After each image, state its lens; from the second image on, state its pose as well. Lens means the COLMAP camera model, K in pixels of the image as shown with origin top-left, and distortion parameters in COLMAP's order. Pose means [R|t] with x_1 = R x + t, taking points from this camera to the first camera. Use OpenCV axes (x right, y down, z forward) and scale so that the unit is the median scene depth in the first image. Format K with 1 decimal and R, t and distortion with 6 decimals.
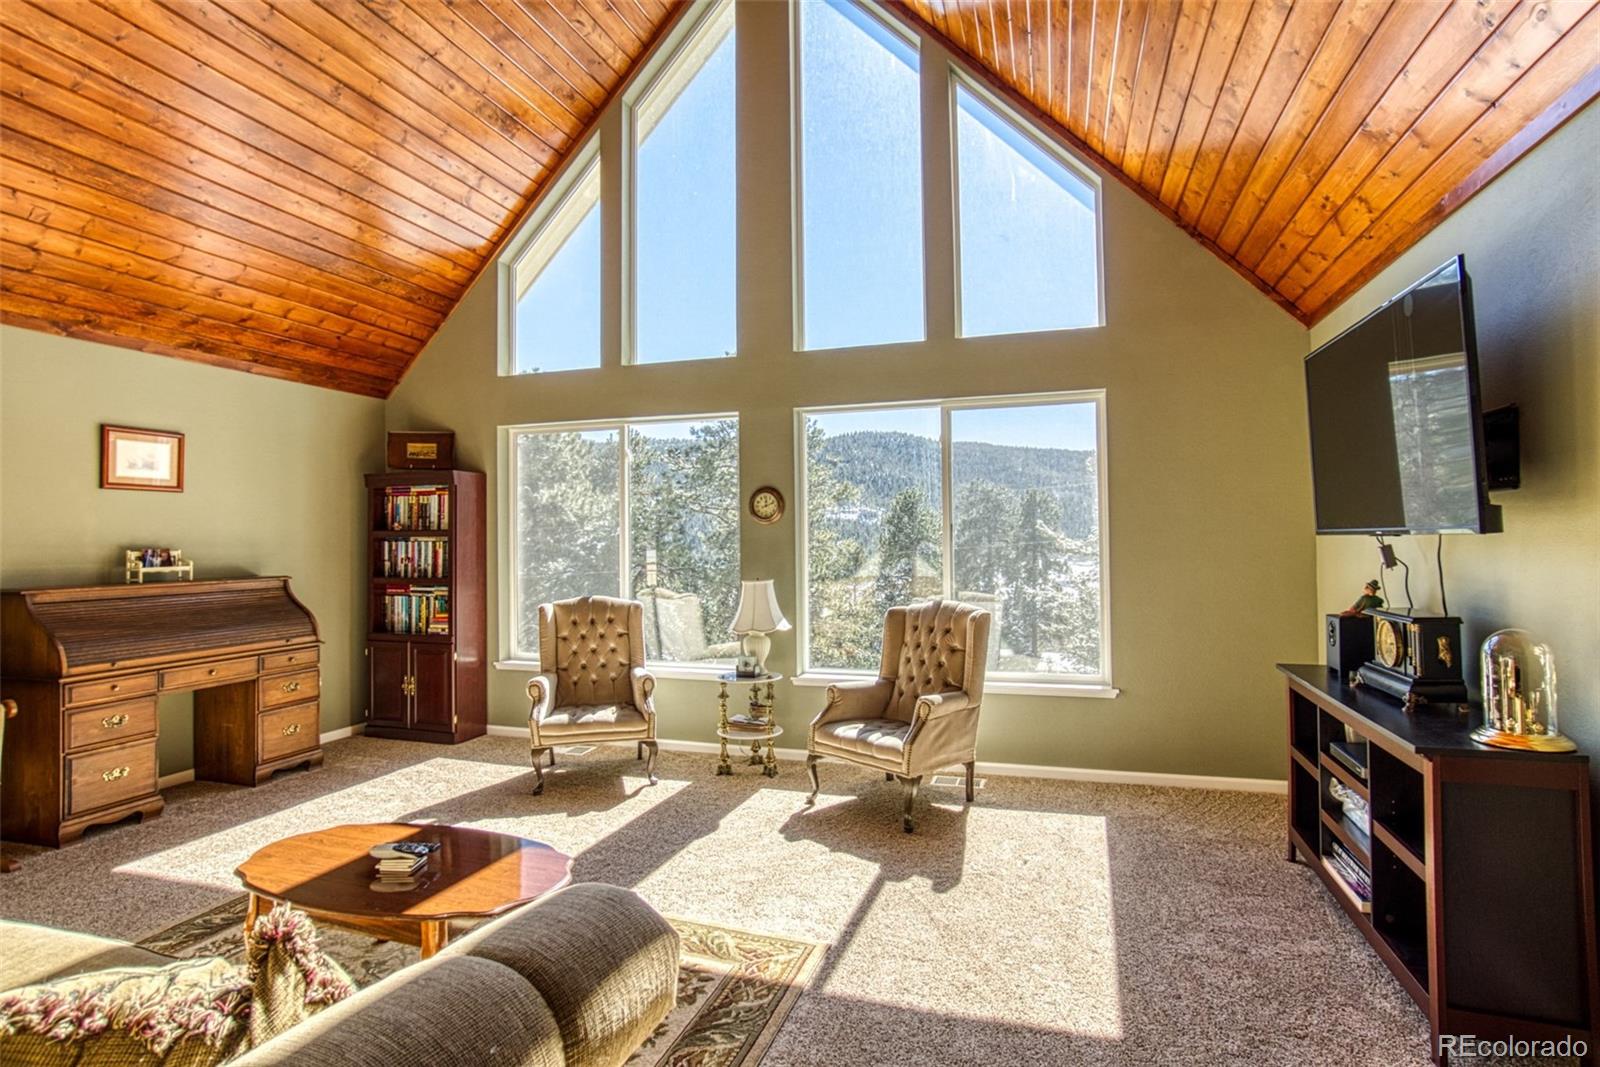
lens RADIAL K [[821.6, 0, 805.2], [0, 821.6, 529.8], [0, 0, 1]] dist [-0.039991, 0.021134]
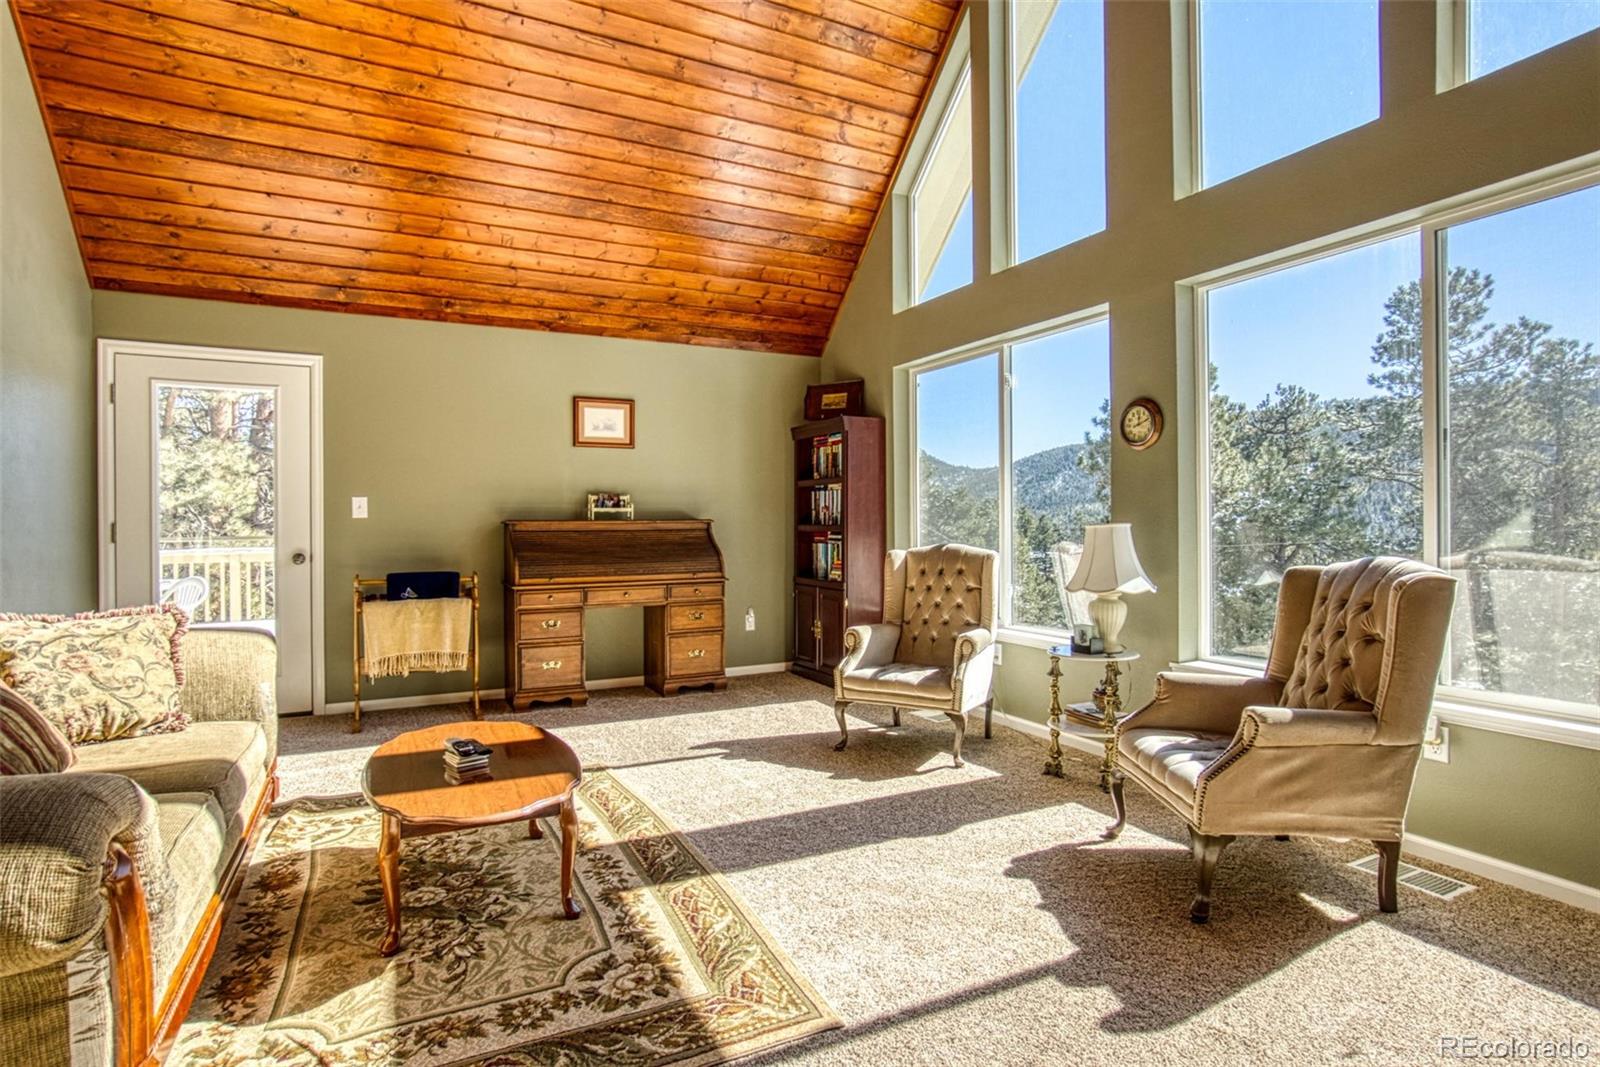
lens RADIAL K [[821.6, 0, 805.2], [0, 821.6, 529.8], [0, 0, 1]] dist [-0.039991, 0.021134]
pose [[0.701051, 0.008170, -0.713065, 0.290645], [0.007997, 0.999781, 0.019317, 0.054019], [0.713067, -0.019245, 0.700832, 0.312472]]
